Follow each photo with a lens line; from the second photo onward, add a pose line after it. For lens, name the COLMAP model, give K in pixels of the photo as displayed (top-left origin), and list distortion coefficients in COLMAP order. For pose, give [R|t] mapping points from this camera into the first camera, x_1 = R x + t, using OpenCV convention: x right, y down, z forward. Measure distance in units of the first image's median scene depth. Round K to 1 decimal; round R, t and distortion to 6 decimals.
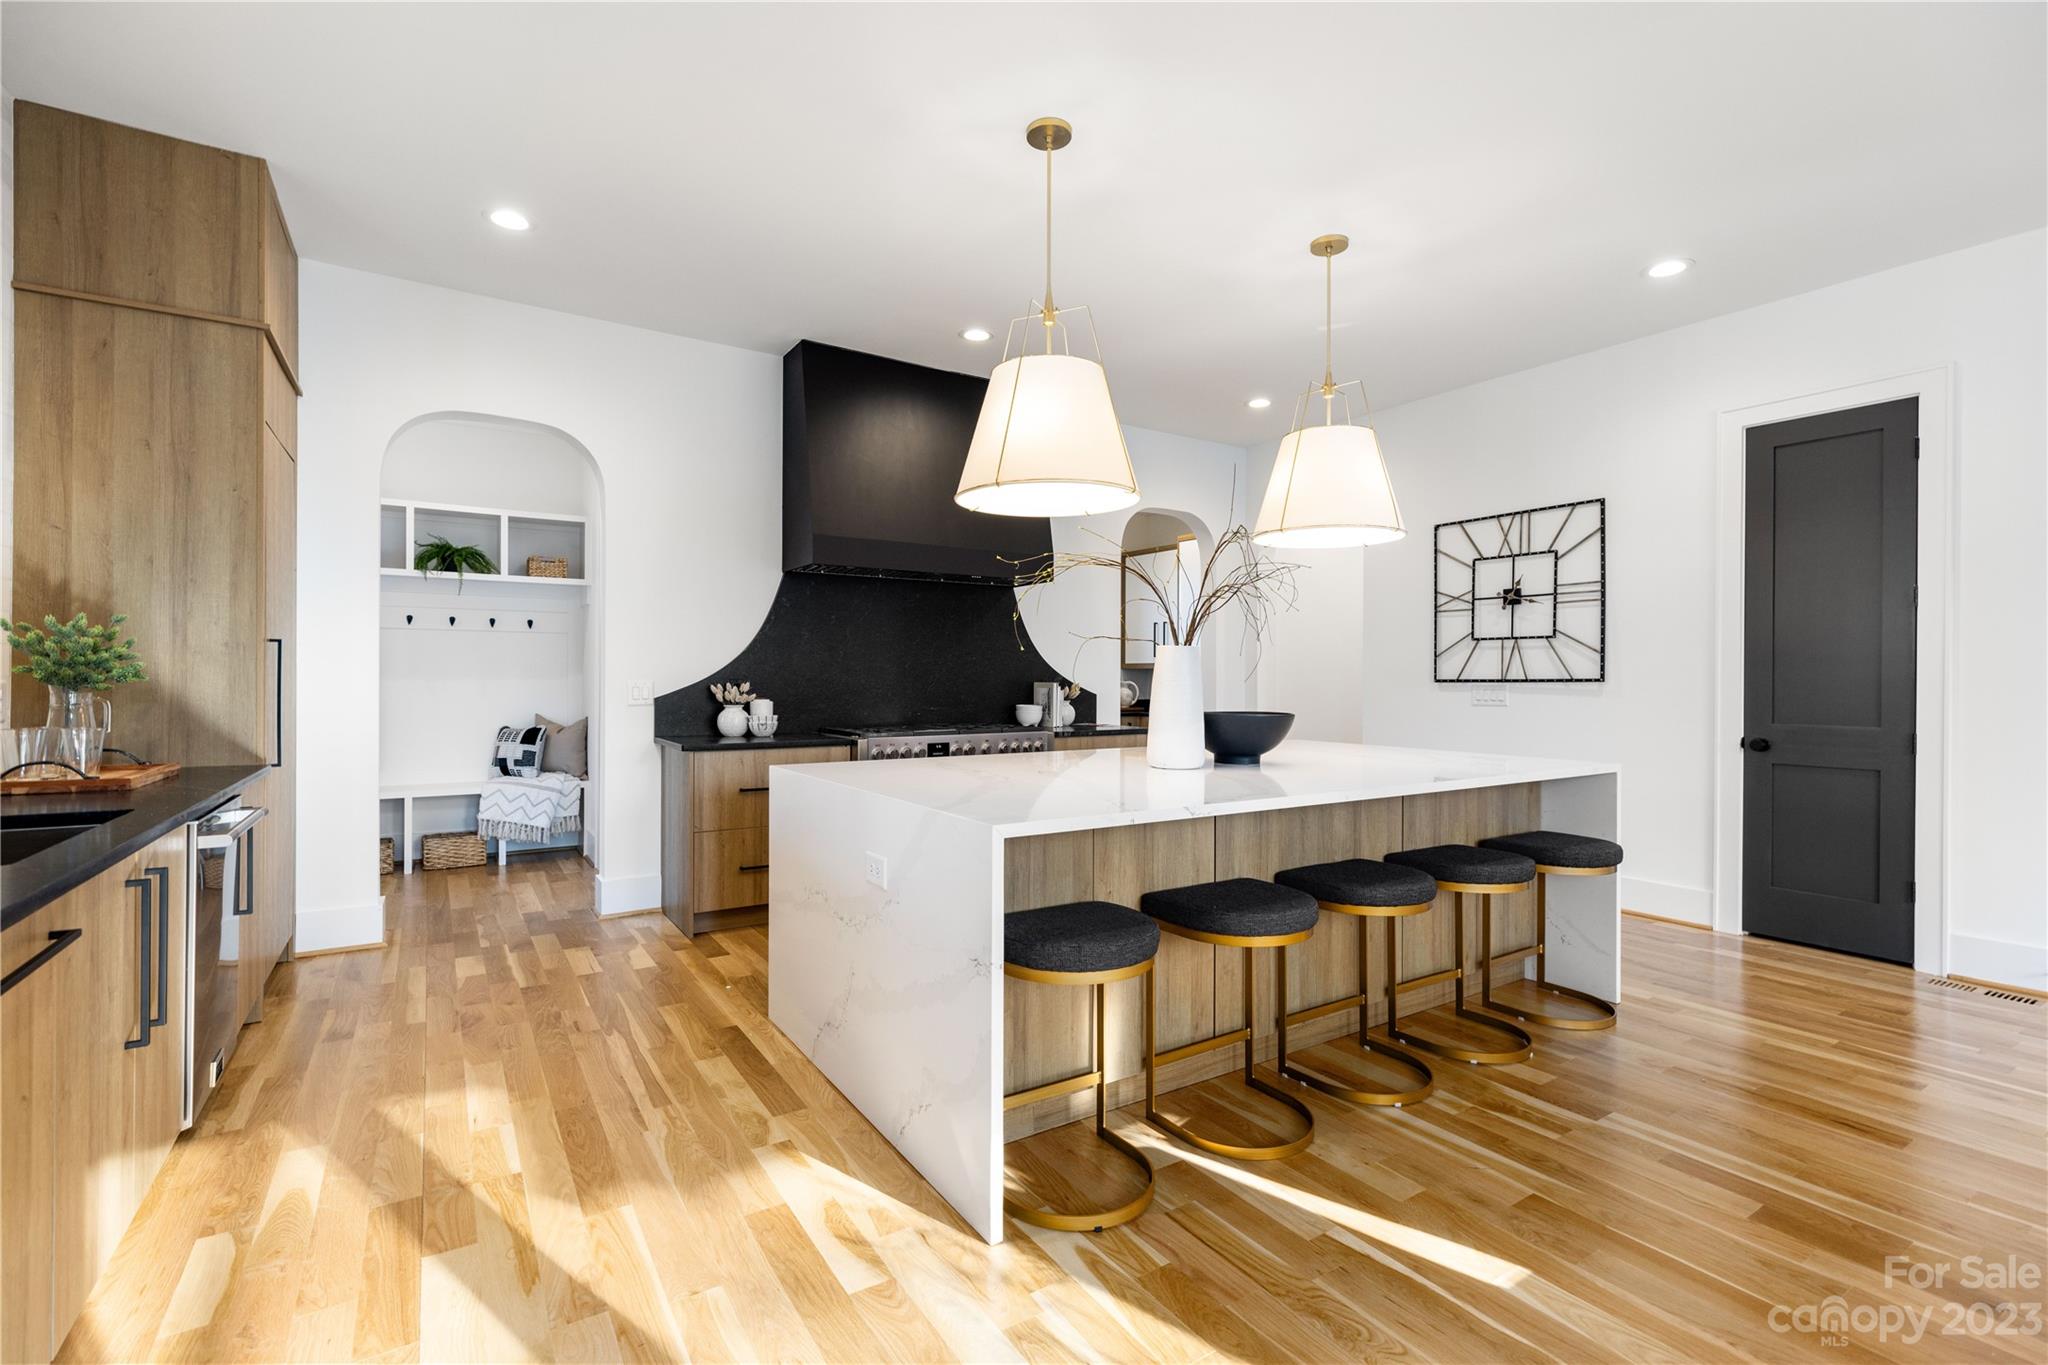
lens RADIAL K [[912.5, 0, 1016.3], [0, 912.5, 676.7], [0, 0, 1]] dist [0.003596, 0.000363]
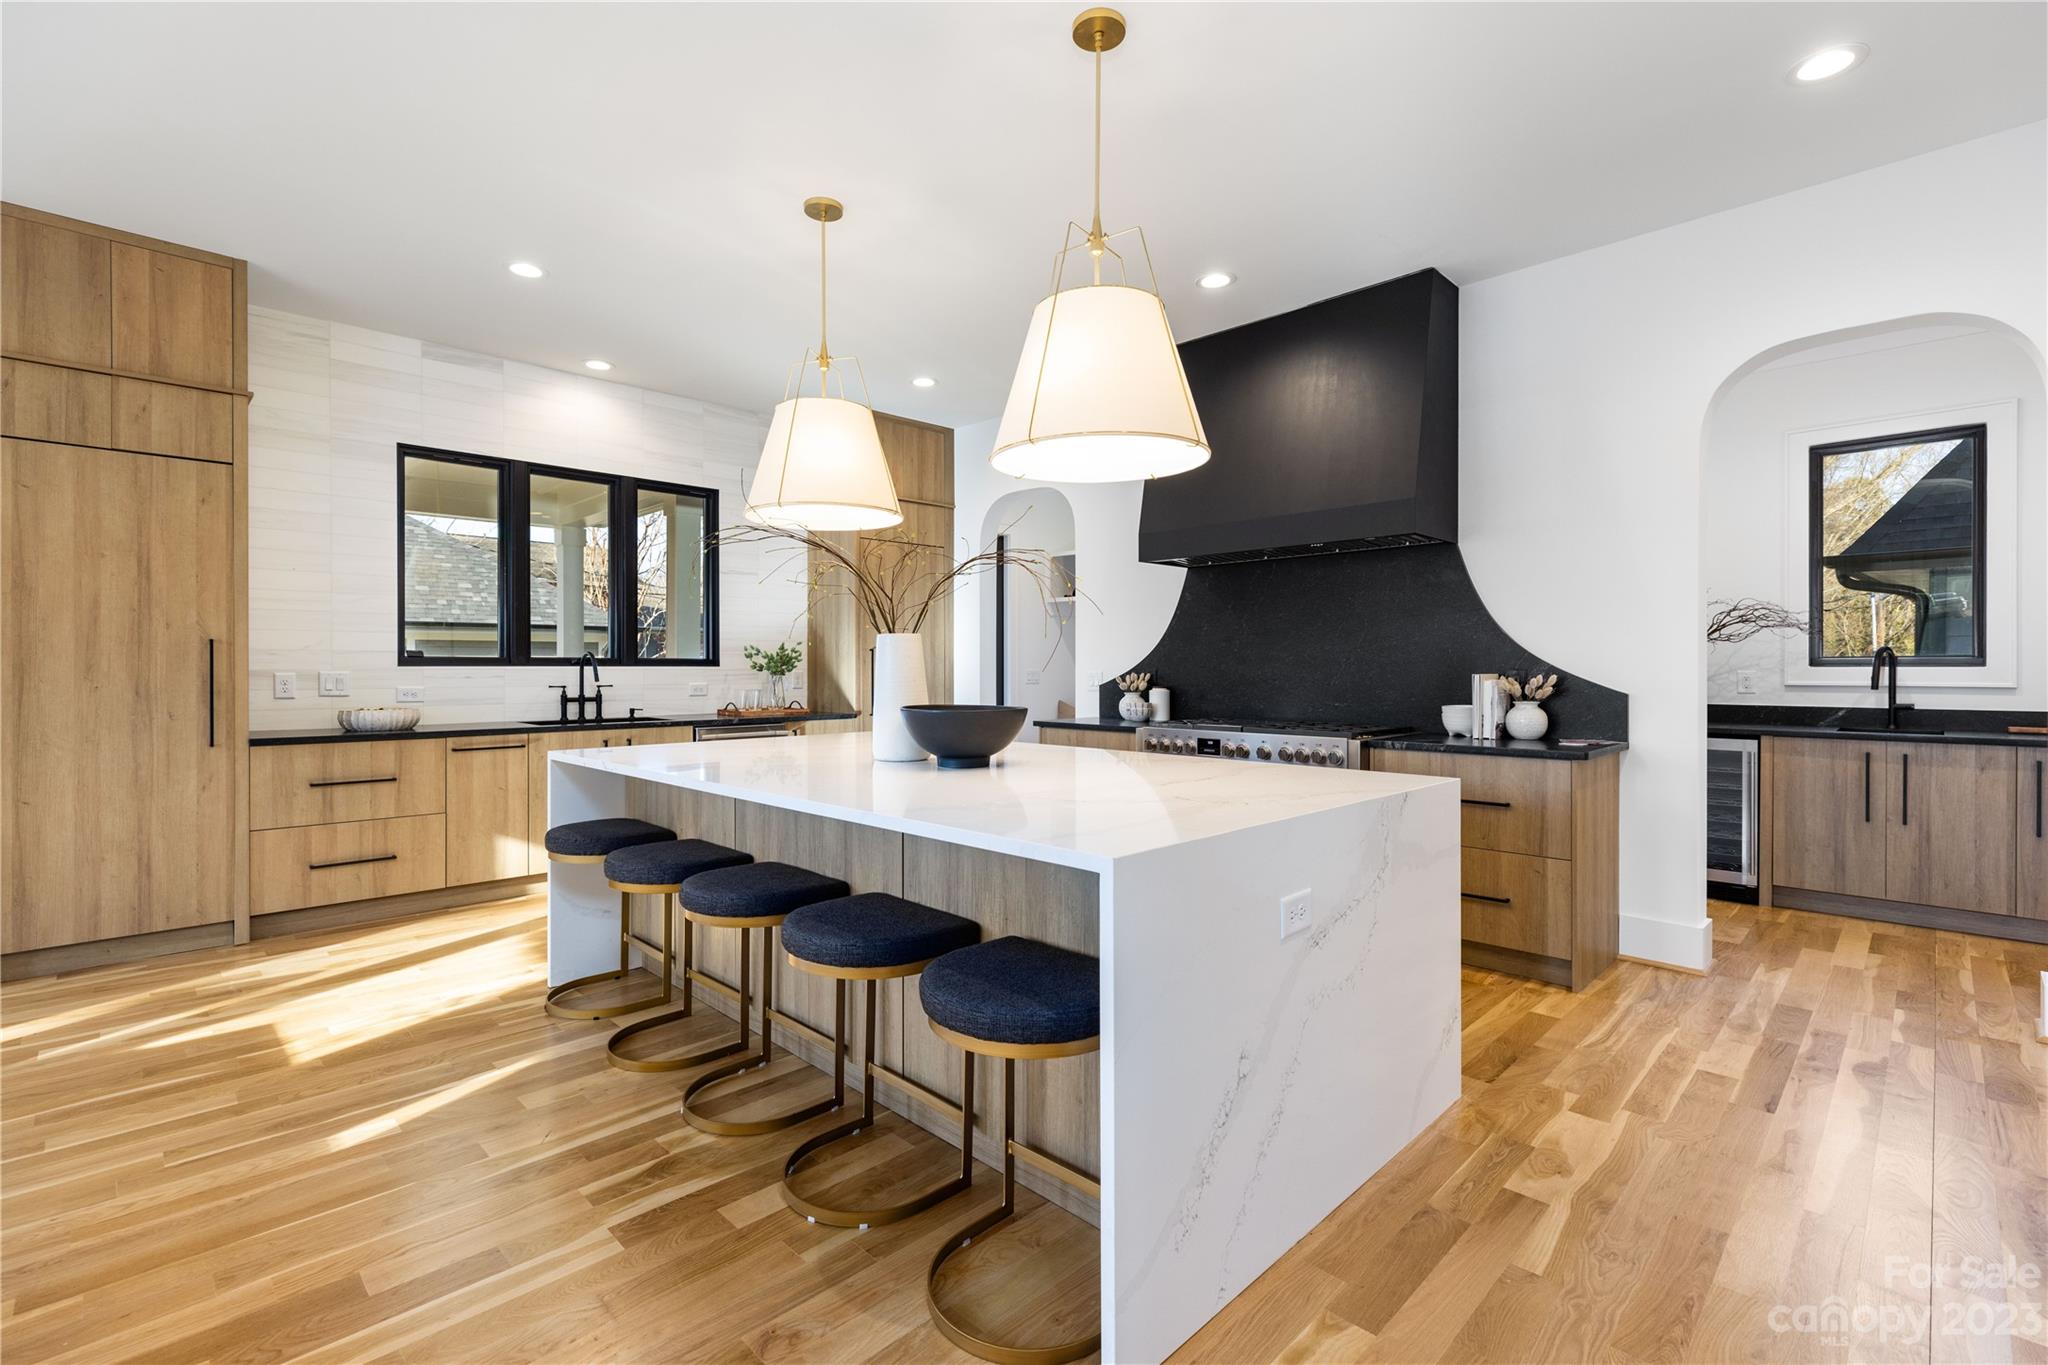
lens RADIAL K [[913.2, 0, 1019.3], [0, 913.2, 673.9], [0, 0, 1]] dist [0.001579, 0.000129]
pose [[0.206466, 0.001683, -0.978452, 0.754251], [0.003019, 0.999993, 0.002357, 0.004538], [0.978449, -0.003441, 0.206460, 0.606656]]
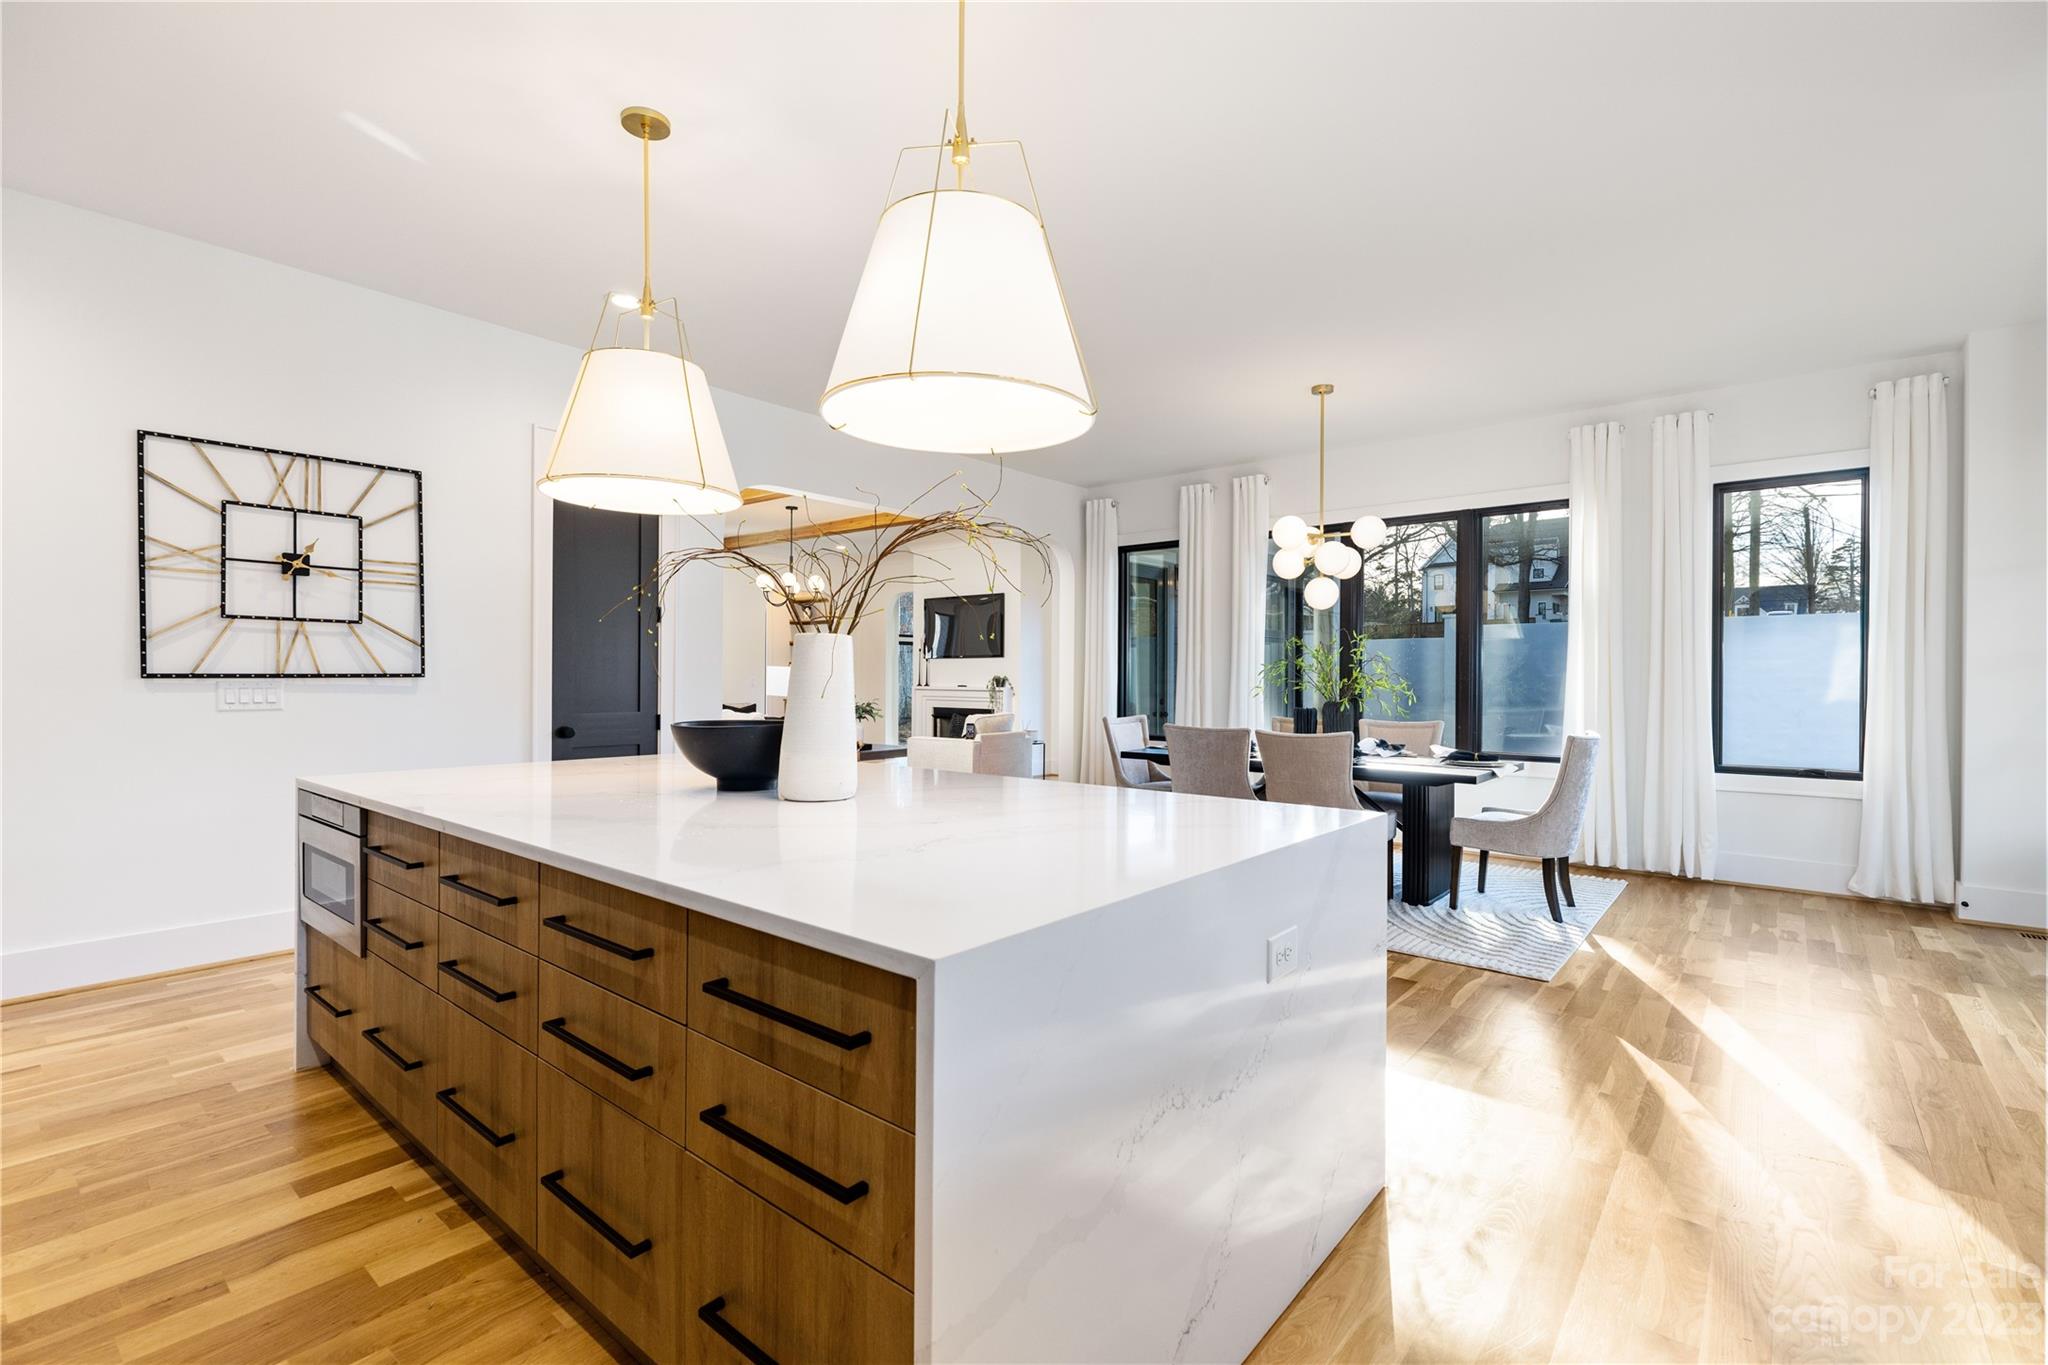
lens RADIAL K [[912.5, 0, 1016.3], [0, 912.5, 676.7], [0, 0, 1]] dist [0.003596, 0.000363]
pose [[-0.298235, -0.005192, 0.954478, -0.383722], [-0.009840, 0.999949, 0.002364, -0.002609], [-0.954442, -0.008687, -0.298271, 0.703712]]
